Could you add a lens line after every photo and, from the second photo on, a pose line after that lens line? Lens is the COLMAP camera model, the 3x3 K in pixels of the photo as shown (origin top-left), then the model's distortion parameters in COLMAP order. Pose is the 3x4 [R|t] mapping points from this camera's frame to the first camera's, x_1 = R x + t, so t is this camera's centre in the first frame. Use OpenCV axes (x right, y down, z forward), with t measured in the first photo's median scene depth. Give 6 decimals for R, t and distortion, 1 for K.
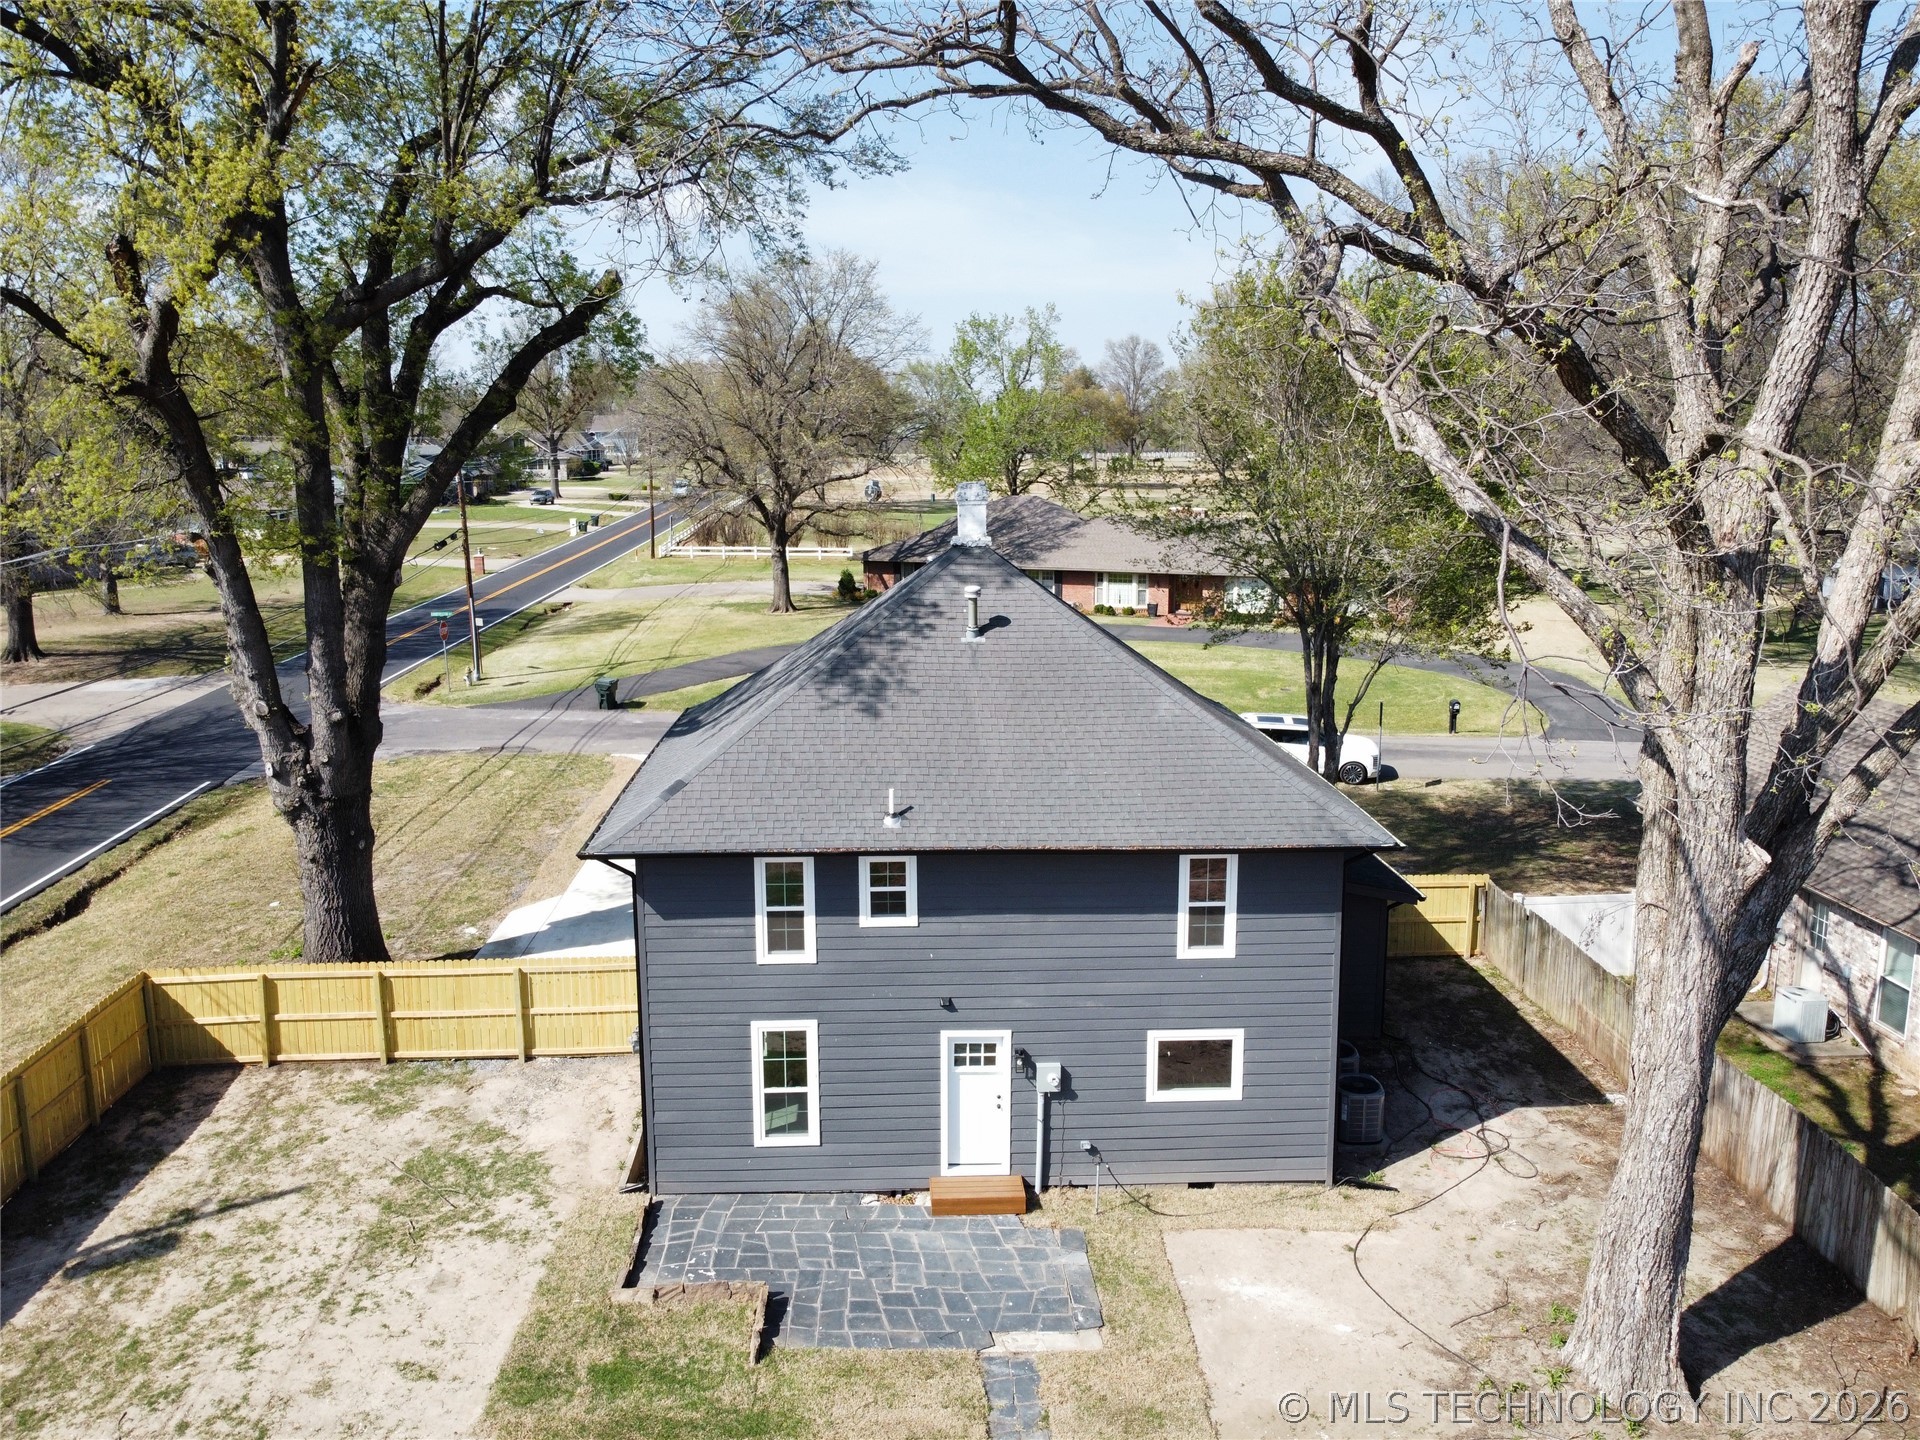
lens RADIAL K [[1453.9, 0, 947.7], [0, 1453.9, 704.2], [0, 0, 1]] dist [-0.006213, 0.000763]
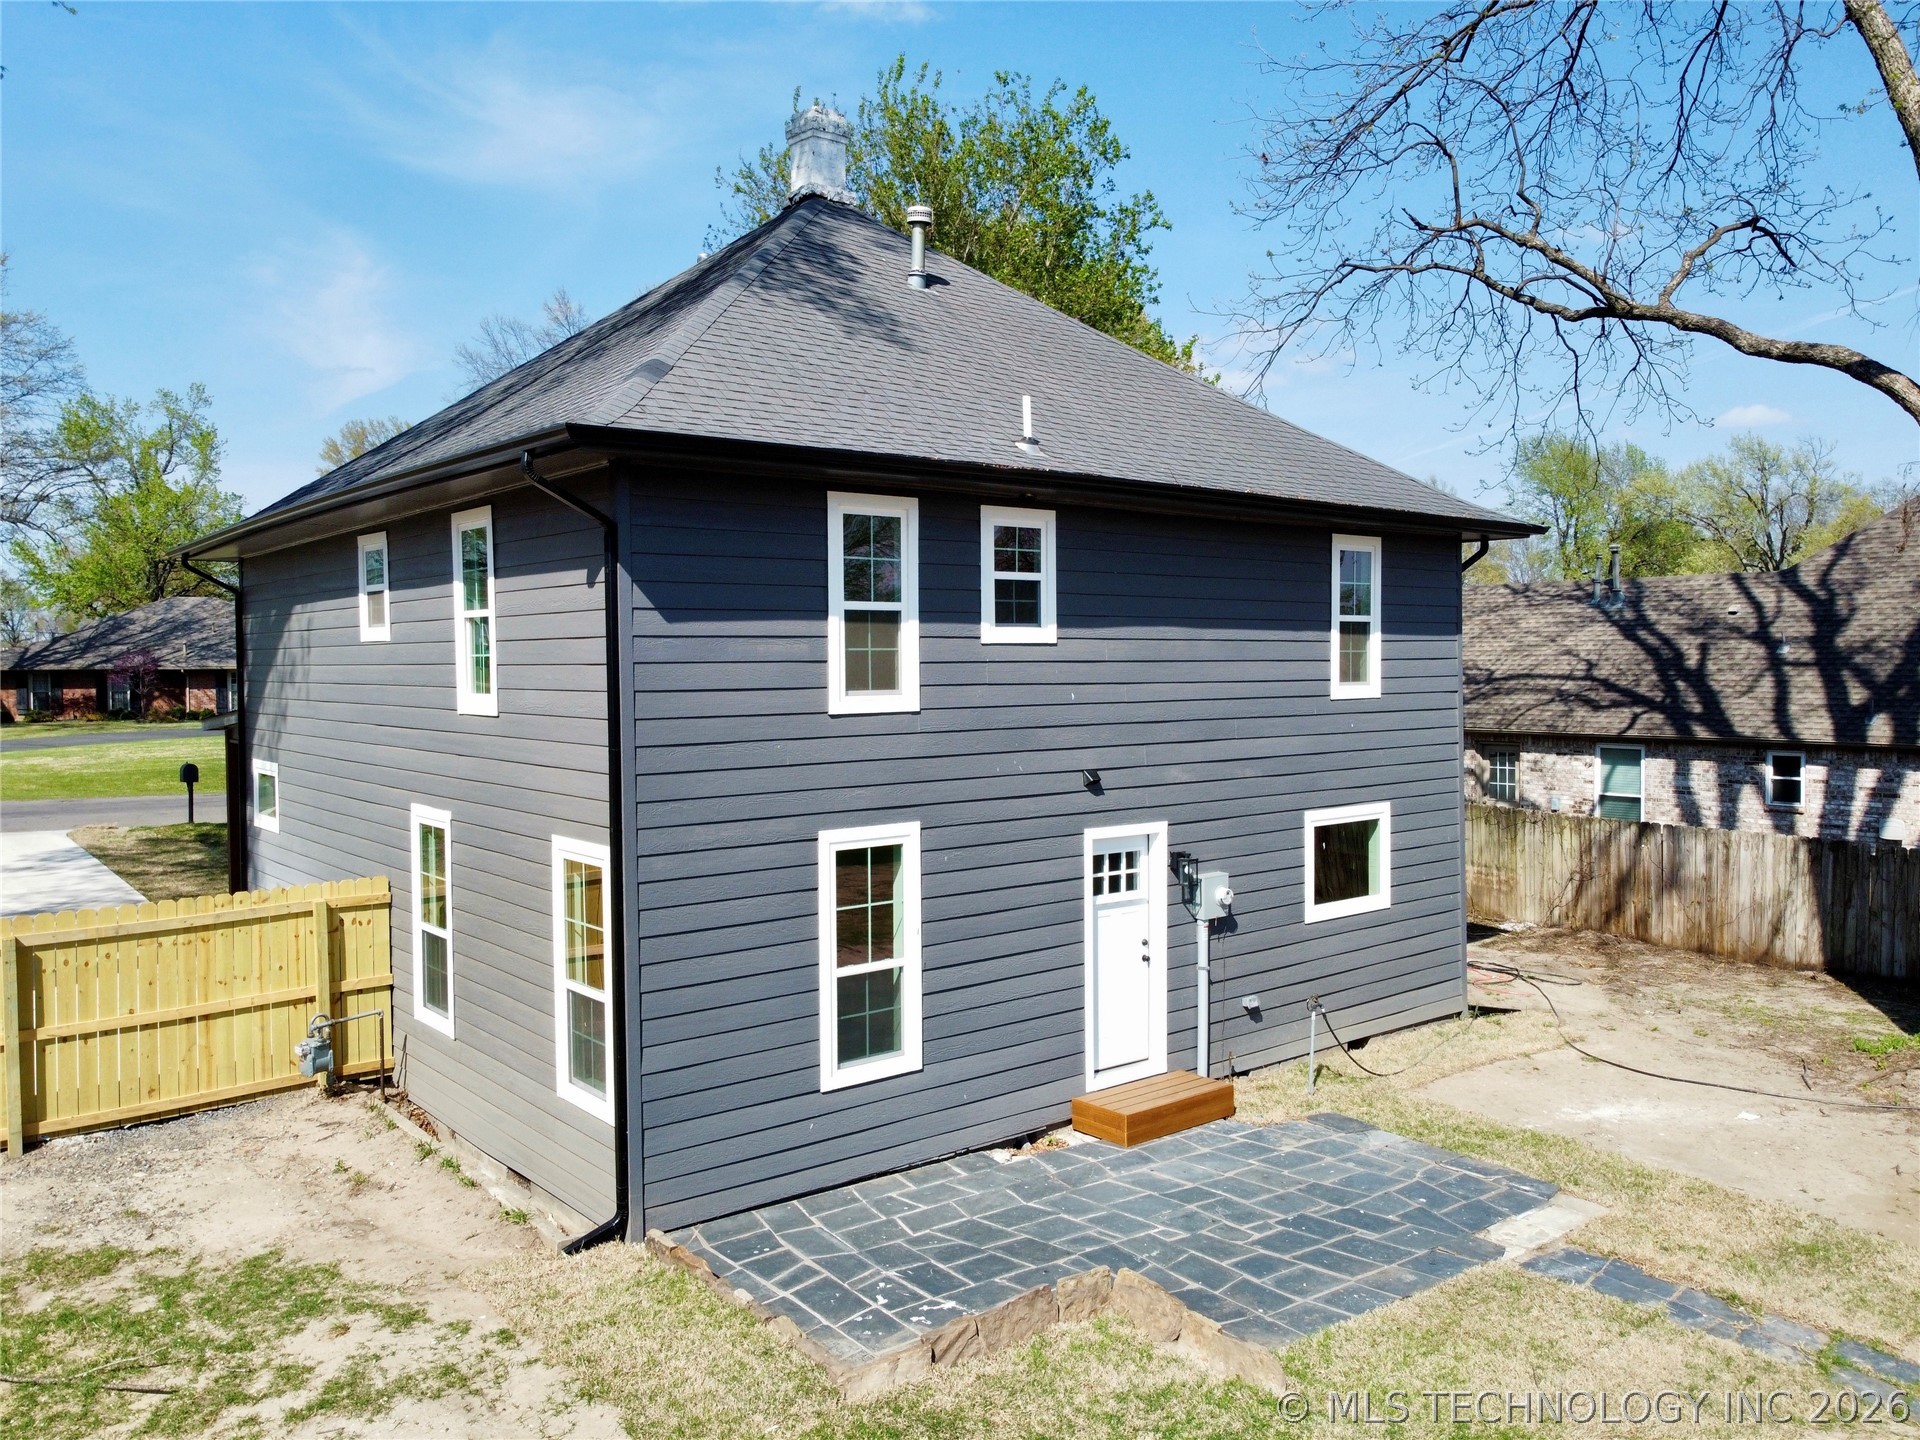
lens RADIAL K [[1453.9, 0, 947.7], [0, 1453.9, 704.2], [0, 0, 1]] dist [-0.006213, 0.000763]
pose [[0.804325, -0.020654, 0.593830, -0.396988], [0.109639, 0.987394, -0.114161, 0.234587], [-0.583986, 0.156929, 0.796450, 0.551723]]
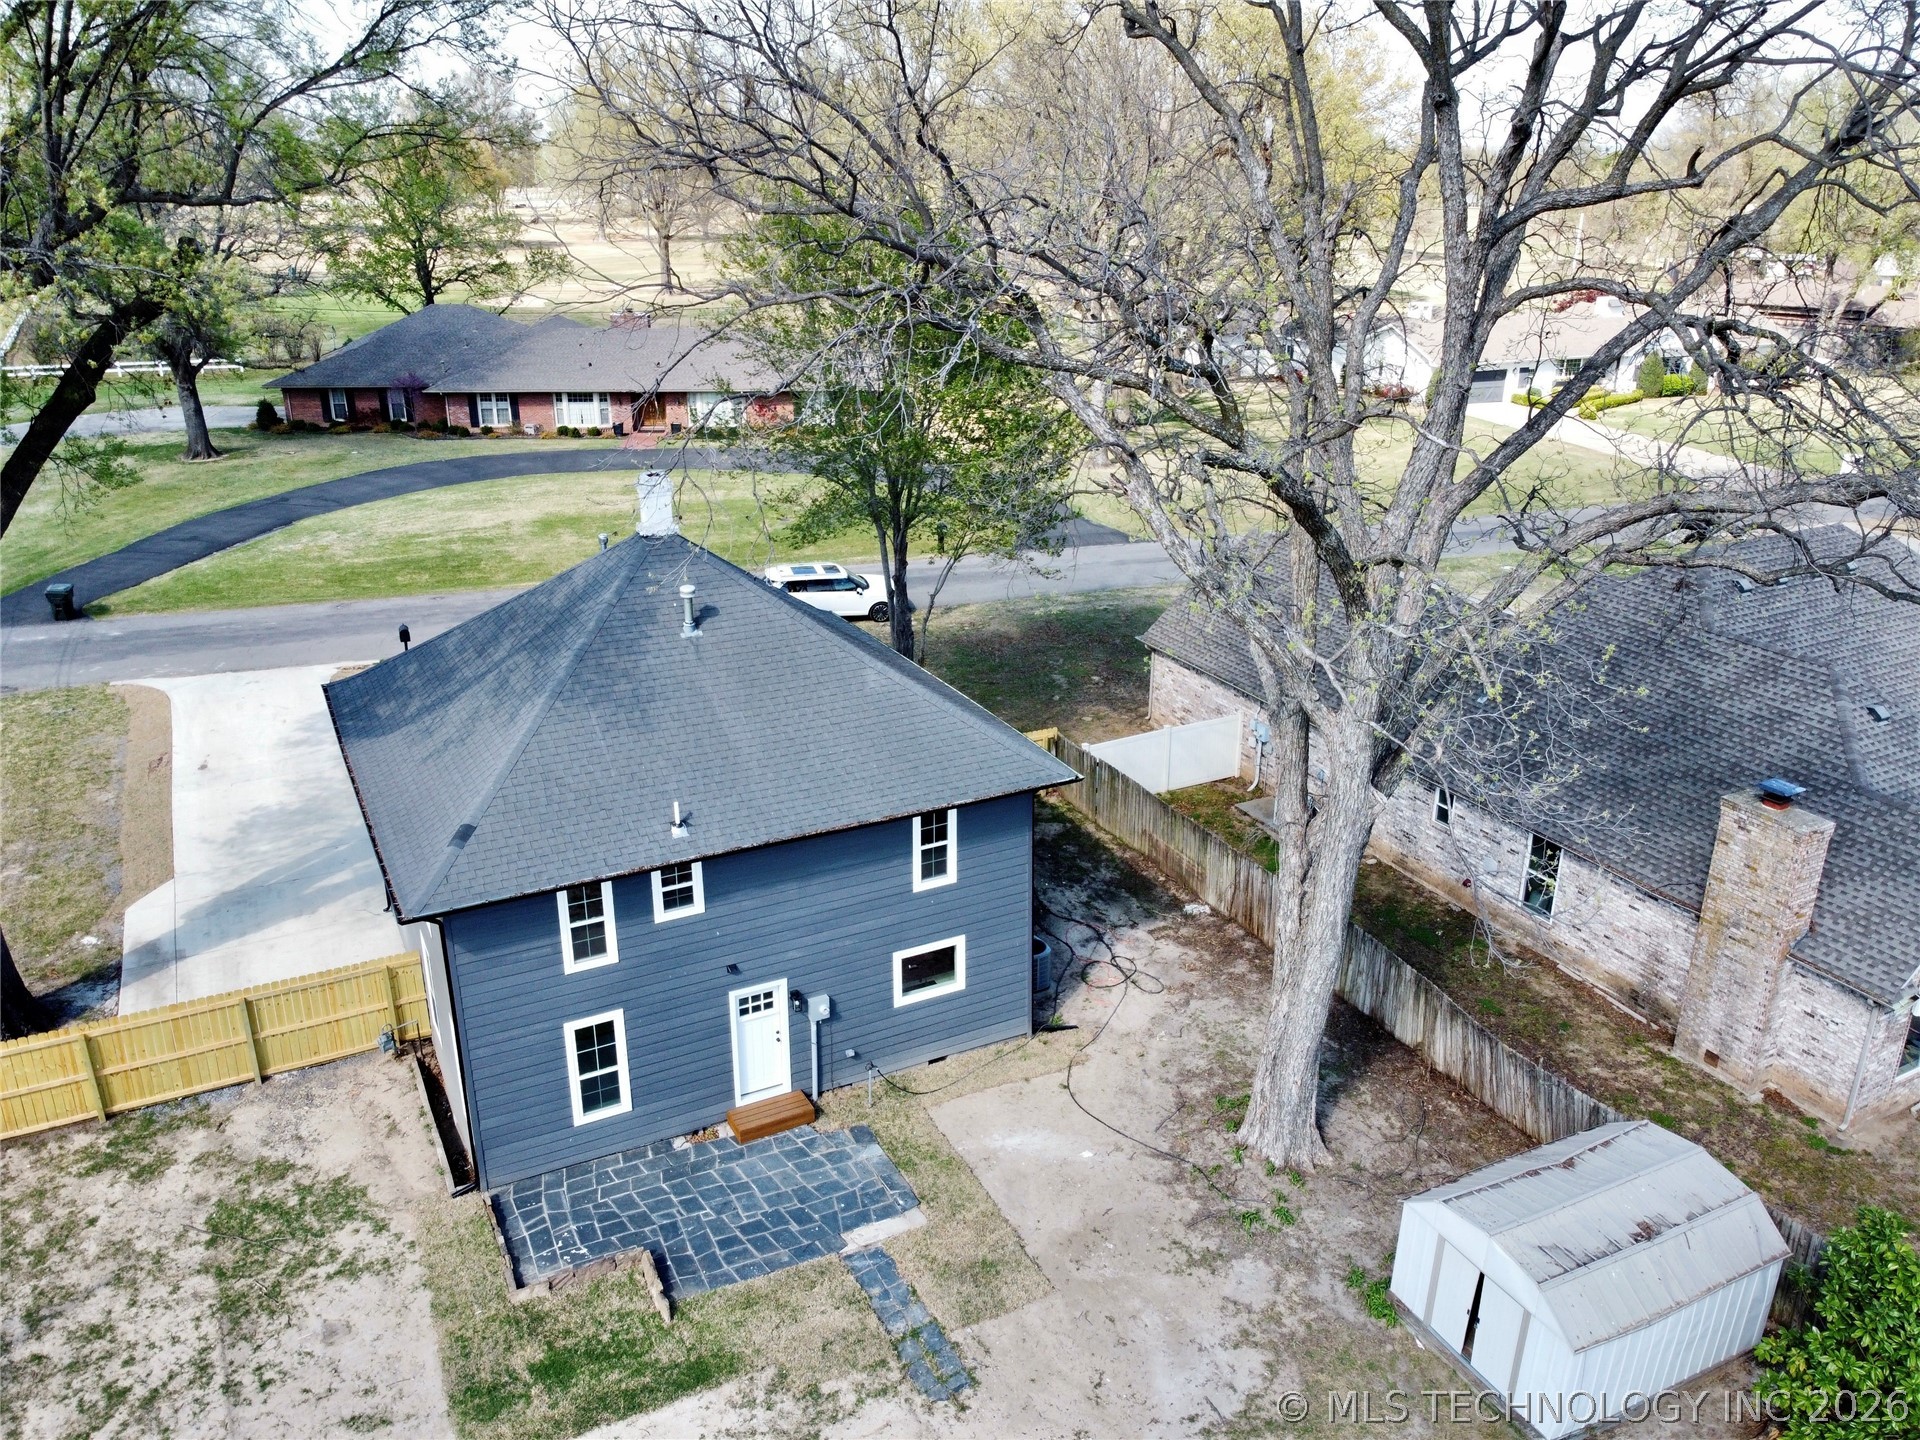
lens RADIAL K [[1453.0, 0, 946.3], [0, 1453.0, 702.7], [0, 0, 1]] dist [0.003052, -0.011489]
pose [[0.909748, -0.143769, 0.389472, -0.261717], [0.073163, 0.978962, 0.190475, -0.204557], [-0.408663, -0.144790, 0.901128, -0.071384]]
